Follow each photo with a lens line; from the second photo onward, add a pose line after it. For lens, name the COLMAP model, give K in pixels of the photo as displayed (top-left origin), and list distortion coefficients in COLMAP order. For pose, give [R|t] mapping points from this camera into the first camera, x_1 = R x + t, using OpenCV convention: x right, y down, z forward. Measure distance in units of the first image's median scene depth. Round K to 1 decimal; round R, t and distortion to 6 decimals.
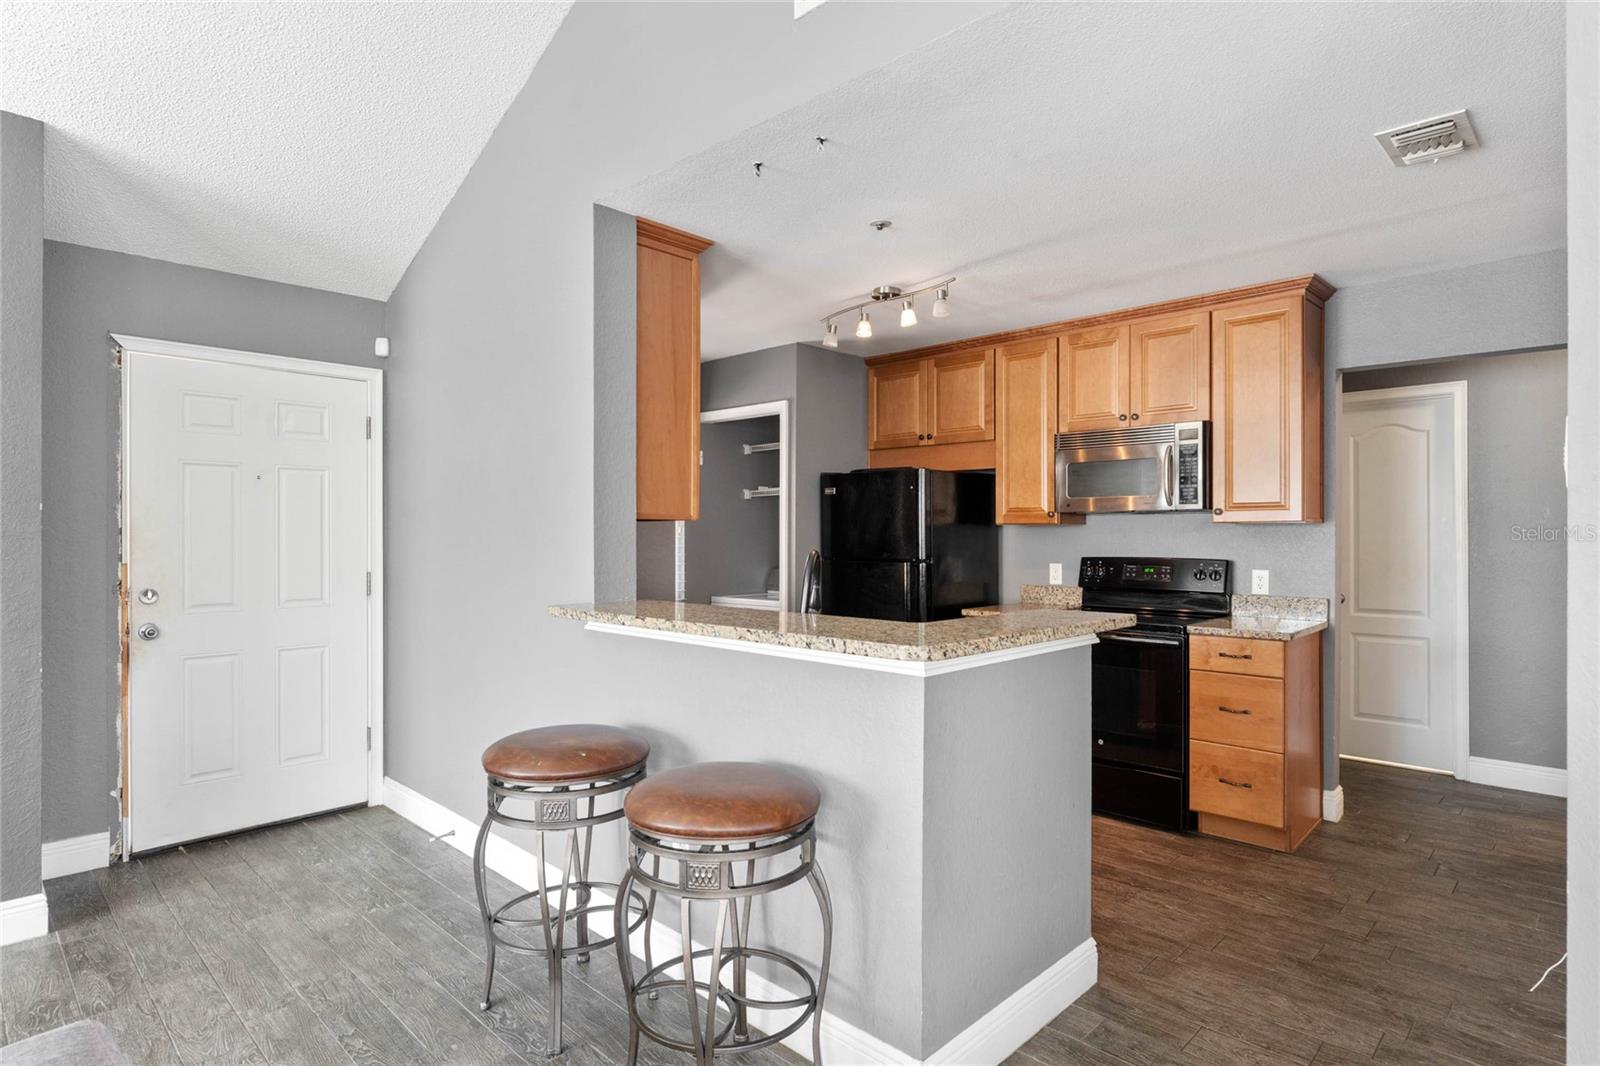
lens RADIAL K [[839.3, 0, 806.2], [0, 839.3, 540.1], [0, 0, 1]] dist [0.000159, 0.000481]
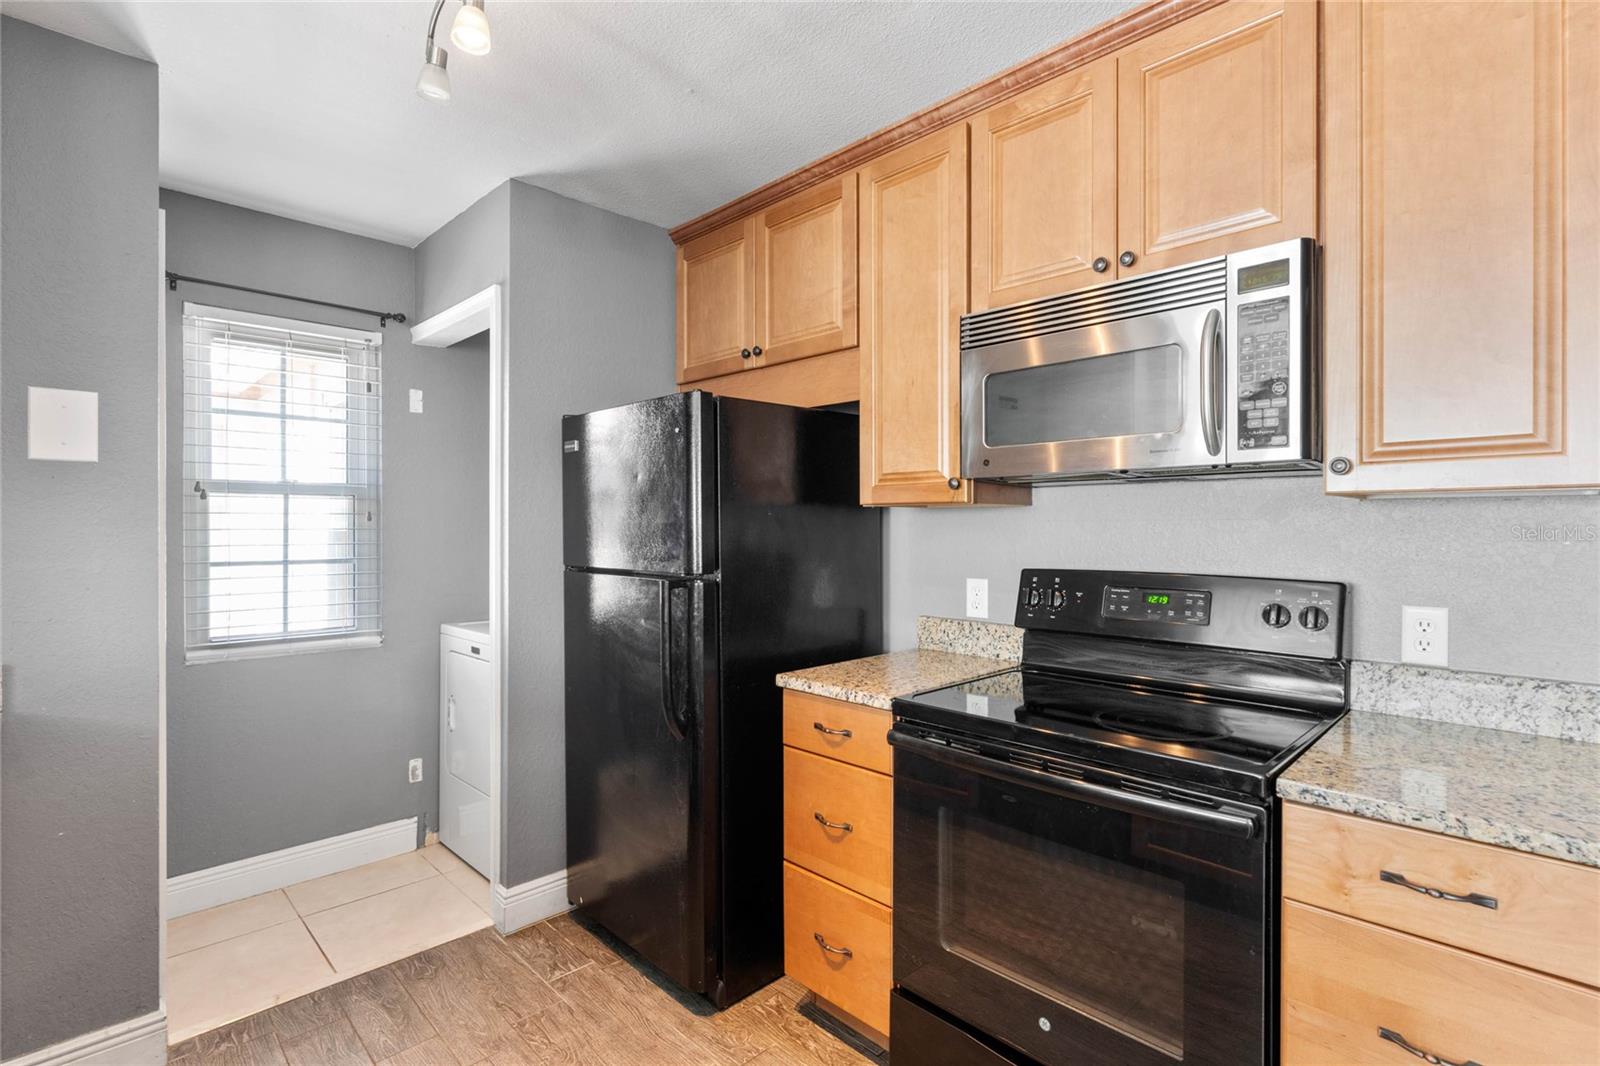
lens RADIAL K [[755.6, 0, 800.0], [0, 755.6, 533.0], [0, 0, 1]] dist [-0.000079, -0.000531]
pose [[0.999537, 0.000595, -0.030432, 0.215607], [-0.000526, 0.999997, 0.002274, -0.002520], [0.030433, -0.002257, 0.999534, 0.557343]]
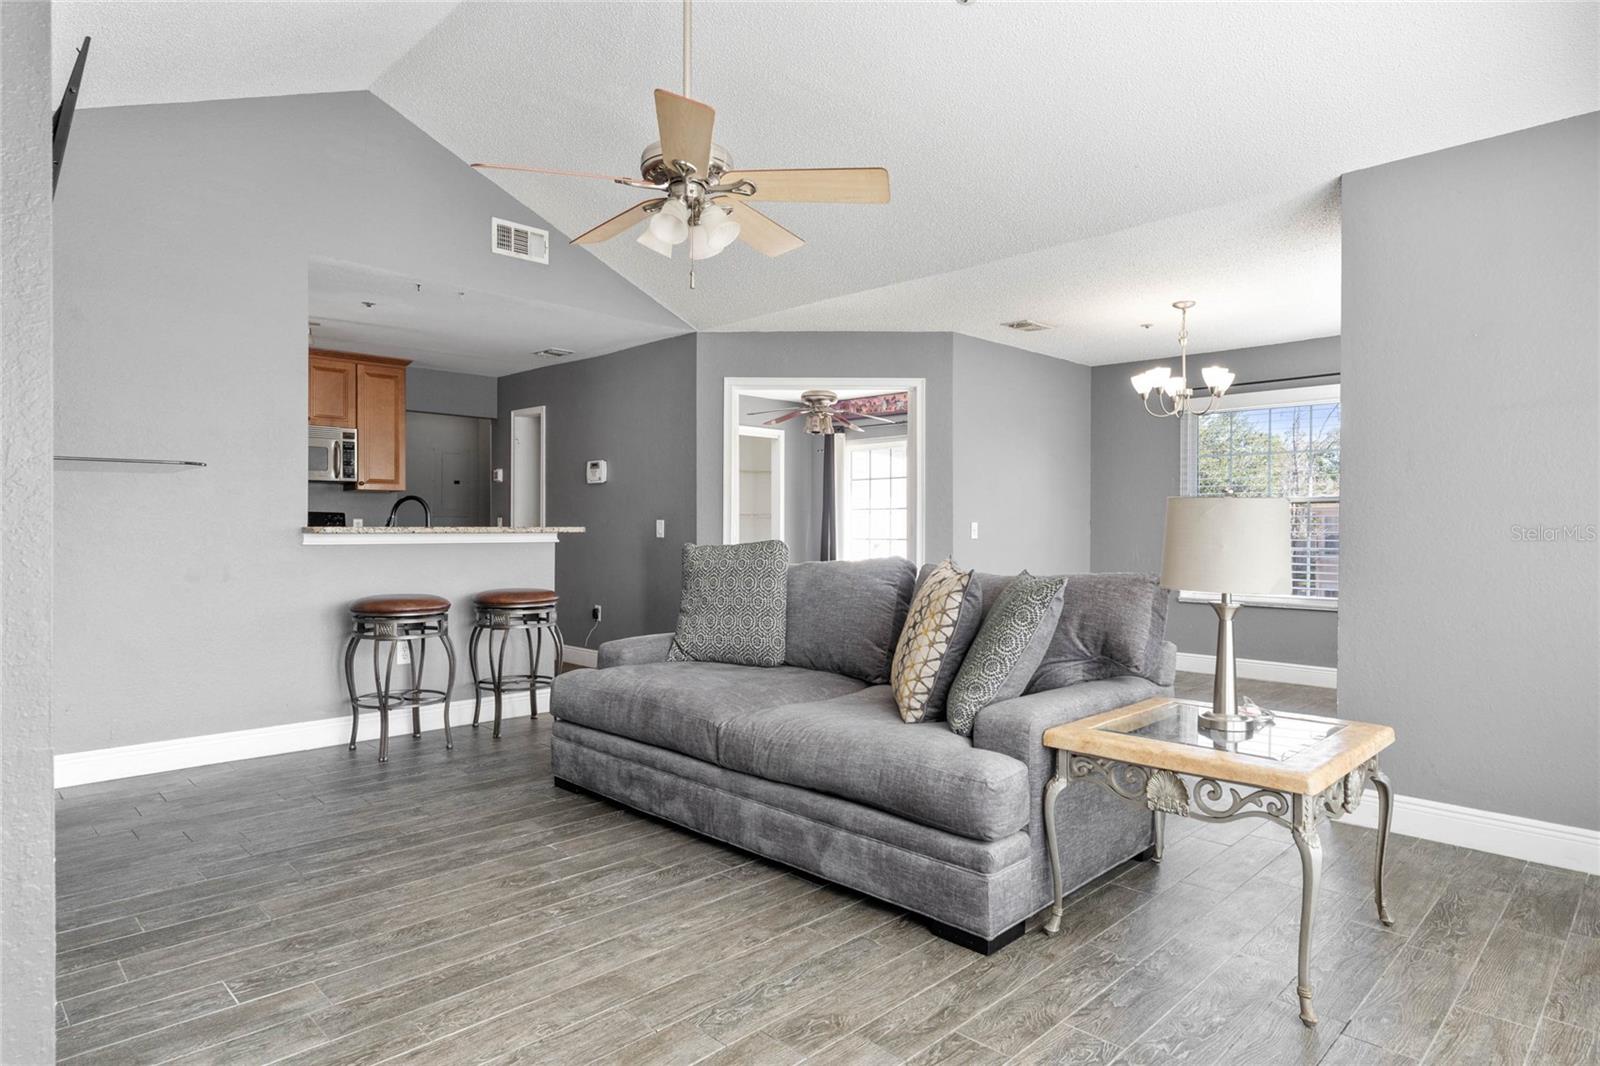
lens RADIAL K [[894.9, 0, 800.0], [0, 894.9, 533.0], [0, 0, 1]] dist [-0.000589, -0.000059]
pose [[0.013971, -0.005923, 0.999885, -1.152089], [-0.002136, 0.999980, 0.005953, 0.047332], [-0.999900, -0.002219, 0.013958, 0.076647]]
